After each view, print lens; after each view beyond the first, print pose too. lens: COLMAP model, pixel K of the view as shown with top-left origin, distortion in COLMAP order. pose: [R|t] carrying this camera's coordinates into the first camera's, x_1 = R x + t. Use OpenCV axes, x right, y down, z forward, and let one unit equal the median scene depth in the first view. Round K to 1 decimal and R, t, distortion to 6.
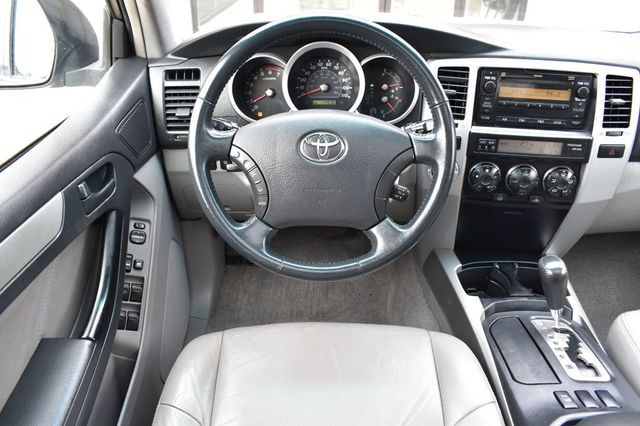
lens RADIAL K [[496.3, 0, 320.0], [0, 496.3, 213.0], [0, 0, 1]] dist [-0.098673, 0.001483]
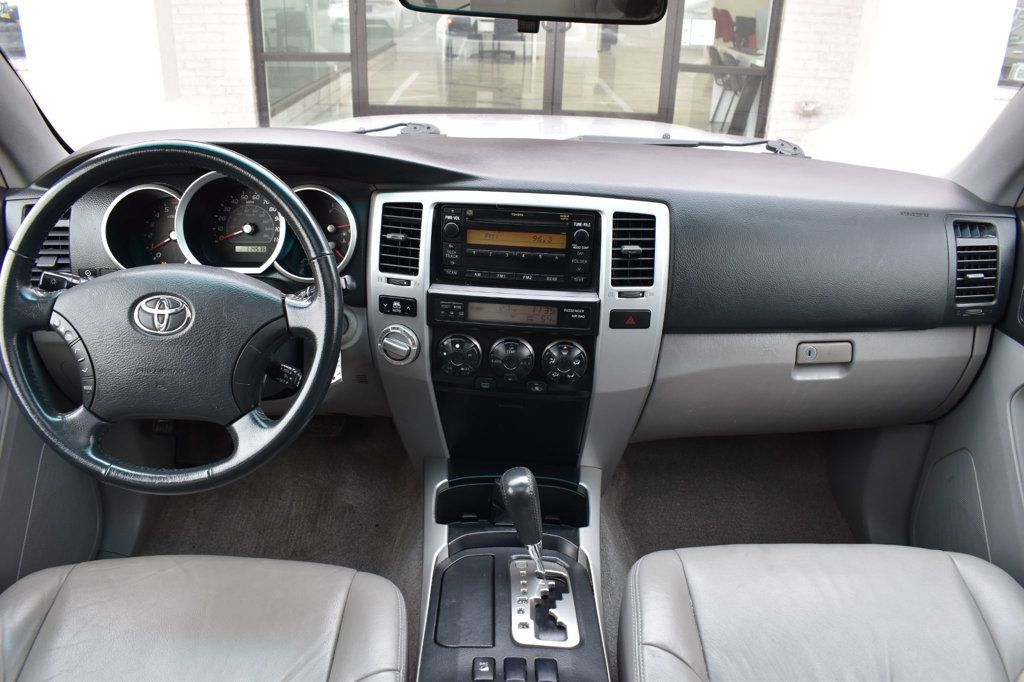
lens RADIAL K [[794.1, 0, 512.0], [0, 794.1, 341.0], [0, 0, 1]] dist [-0.098673, 0.001483]
pose [[0.999787, 0.011738, 0.016961, 0.422060], [-0.010340, 0.996717, -0.080303, -0.001995], [-0.017848, 0.080110, 0.996626, -0.157762]]
